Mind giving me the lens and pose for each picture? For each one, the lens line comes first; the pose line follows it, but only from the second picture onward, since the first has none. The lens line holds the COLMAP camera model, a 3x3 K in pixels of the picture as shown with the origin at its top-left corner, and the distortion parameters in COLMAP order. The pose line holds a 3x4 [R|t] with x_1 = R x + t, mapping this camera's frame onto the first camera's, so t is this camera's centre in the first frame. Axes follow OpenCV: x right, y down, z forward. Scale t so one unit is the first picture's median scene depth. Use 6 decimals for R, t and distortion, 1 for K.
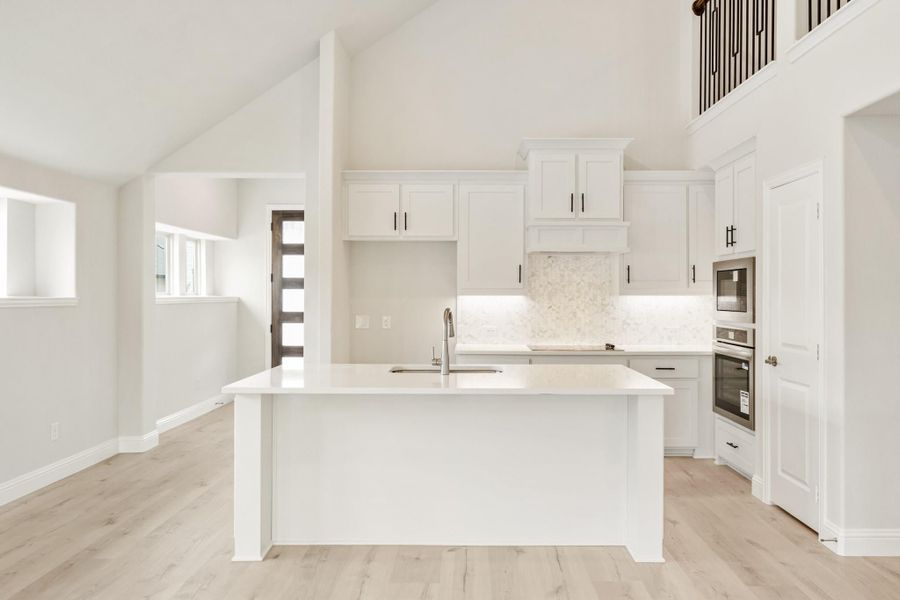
lens RADIAL K [[670.4, 0, 471.3], [0, 670.4, 298.4], [0, 0, 1]] dist [-0.000148, -0.000985]
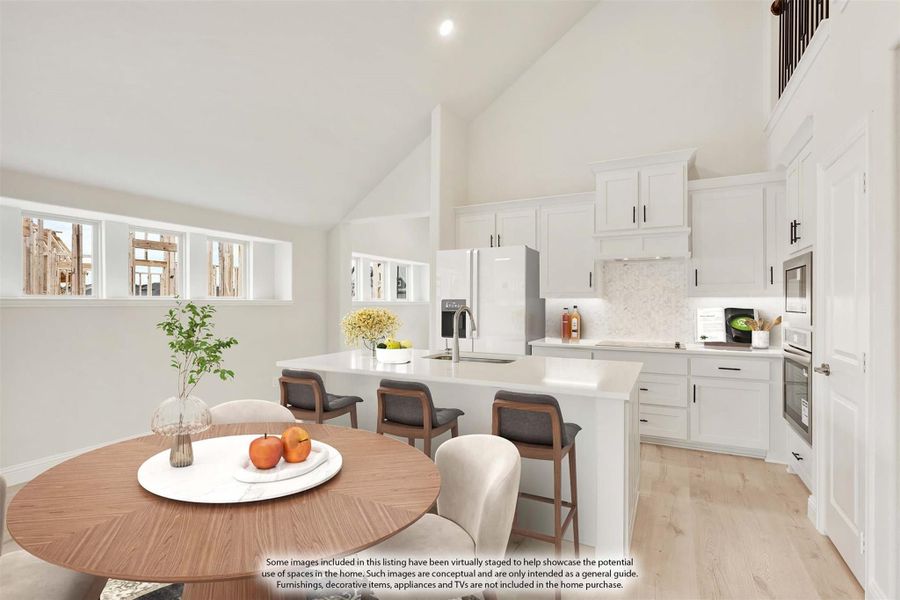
lens RADIAL K [[434.3, 0, 450.4], [0, 434.3, 304.8], [0, 0, 1]] dist [-0.003348, -0.000236]
pose [[0.889202, 0.001690, -0.457511, 0.208984], [-0.002505, 0.999996, -0.001175, 0.009214], [0.457507, 0.002191, 0.889203, 0.215610]]
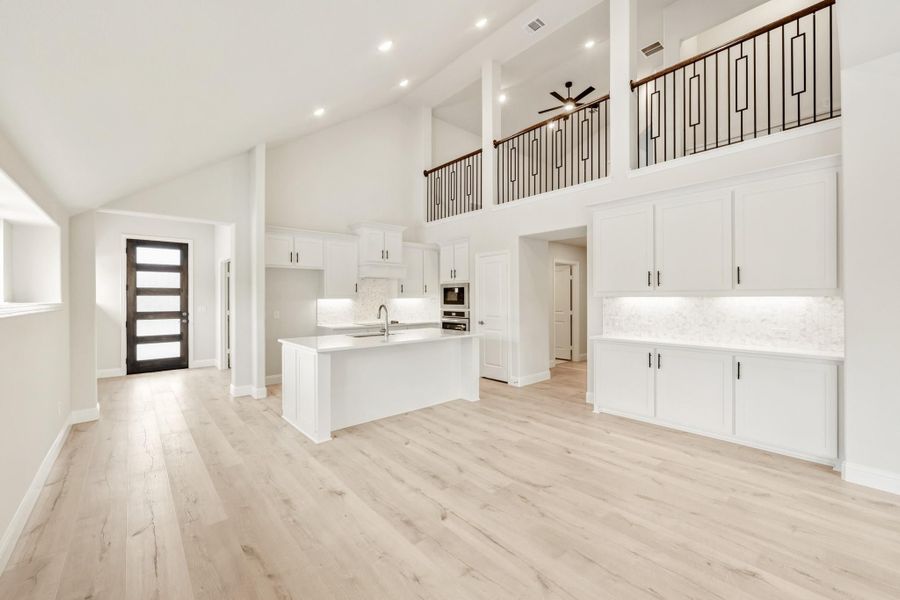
lens RADIAL K [[362.6, 0, 450.0], [0, 362.6, 300.0], [0, 0, 1]] dist [-0.000715, -0.000034]
pose [[0.752997, -0.009863, 0.657950, -0.440412], [0.009904, 0.999944, 0.003654, -0.001946], [-0.657949, 0.003765, 0.753053, 0.005249]]
